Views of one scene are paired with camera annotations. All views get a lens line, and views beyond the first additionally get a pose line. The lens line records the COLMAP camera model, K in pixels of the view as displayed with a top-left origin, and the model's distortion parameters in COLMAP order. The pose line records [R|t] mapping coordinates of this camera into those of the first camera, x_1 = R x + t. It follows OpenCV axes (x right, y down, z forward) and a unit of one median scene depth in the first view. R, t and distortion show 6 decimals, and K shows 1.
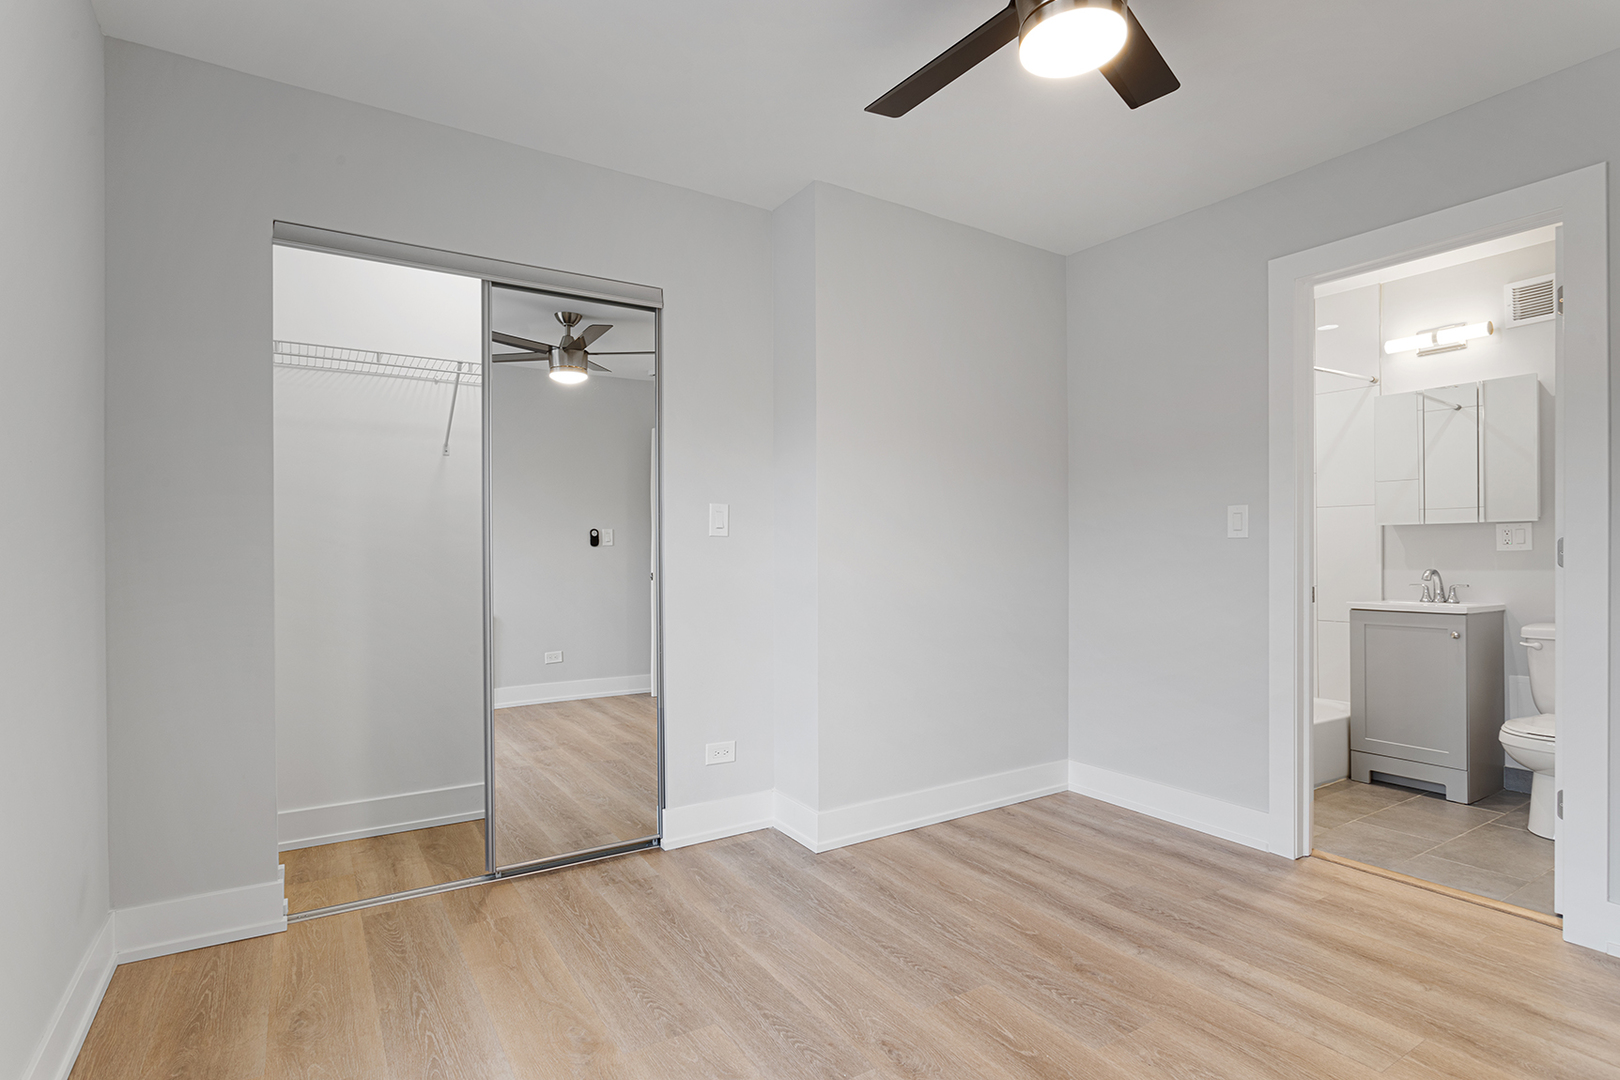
lens RADIAL K [[791.3, 0, 810.4], [0, 791.3, 536.0], [0, 0, 1]] dist [-0.004868, 0.000753]
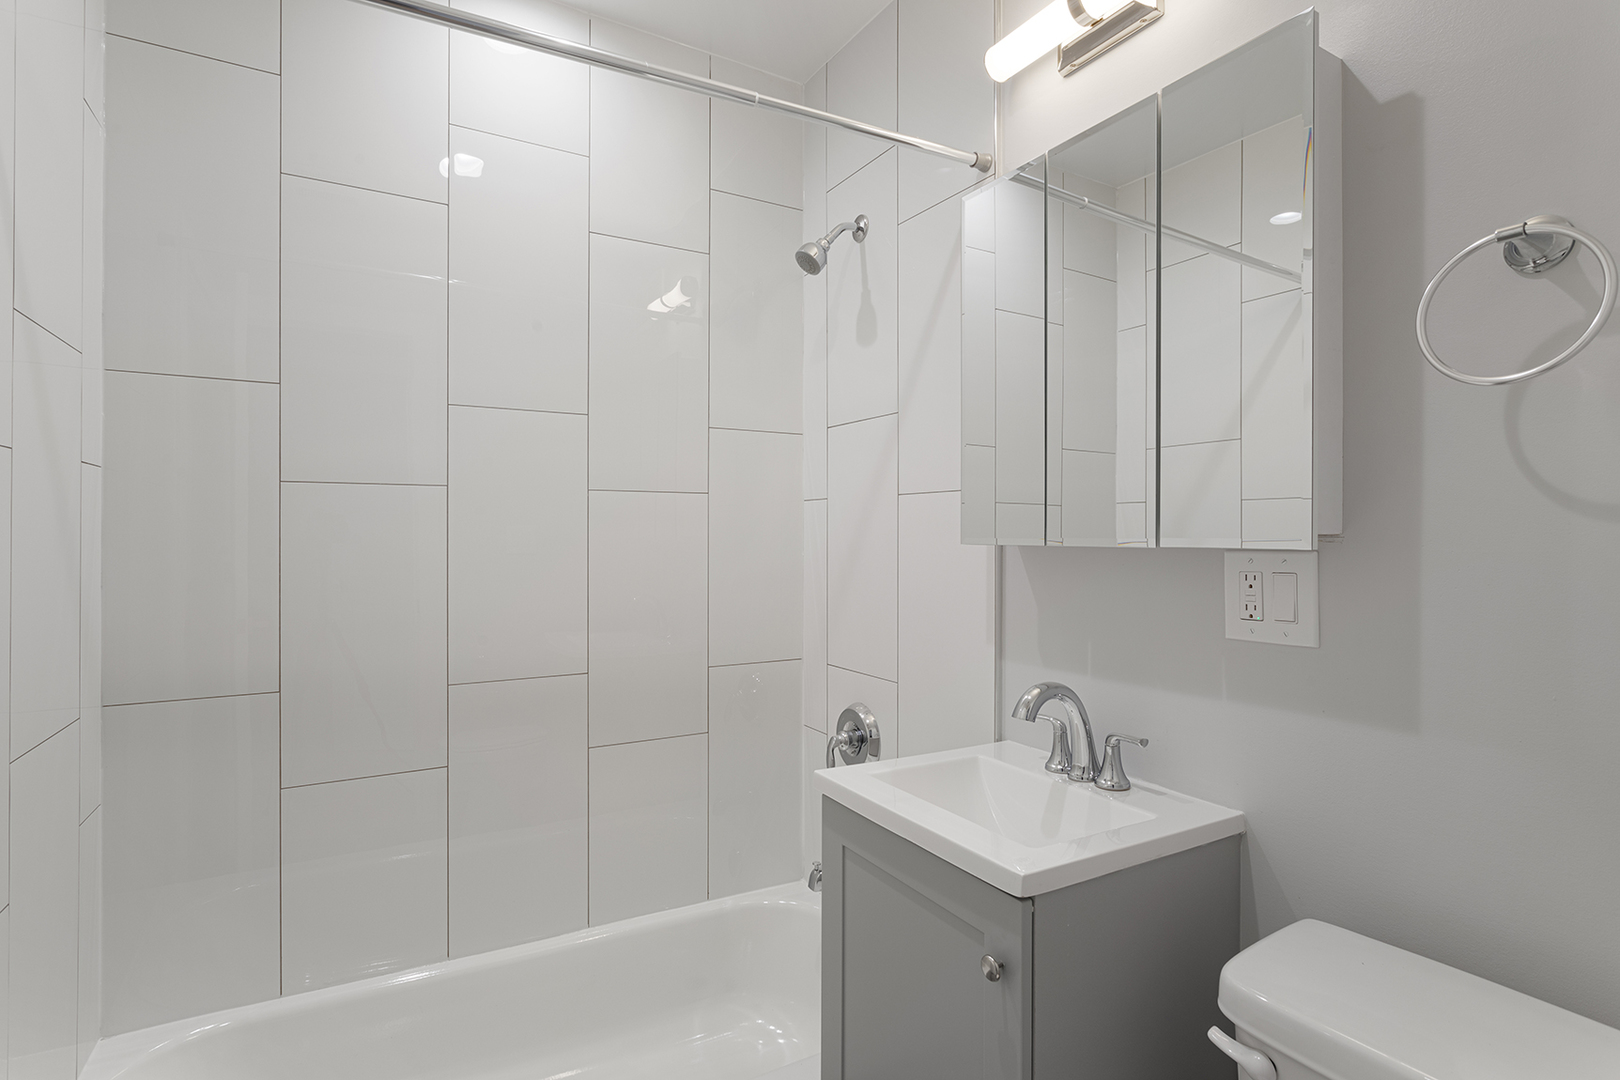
lens RADIAL K [[791.3, 0, 805.8], [0, 791.3, 537.4], [0, 0, 1]] dist [-0.004868, 0.000753]
pose [[0.998267, 0.006360, -0.058500, 0.727846], [-0.005614, 0.999901, 0.012903, -0.023892], [0.058576, -0.012552, 0.998204, 0.685948]]
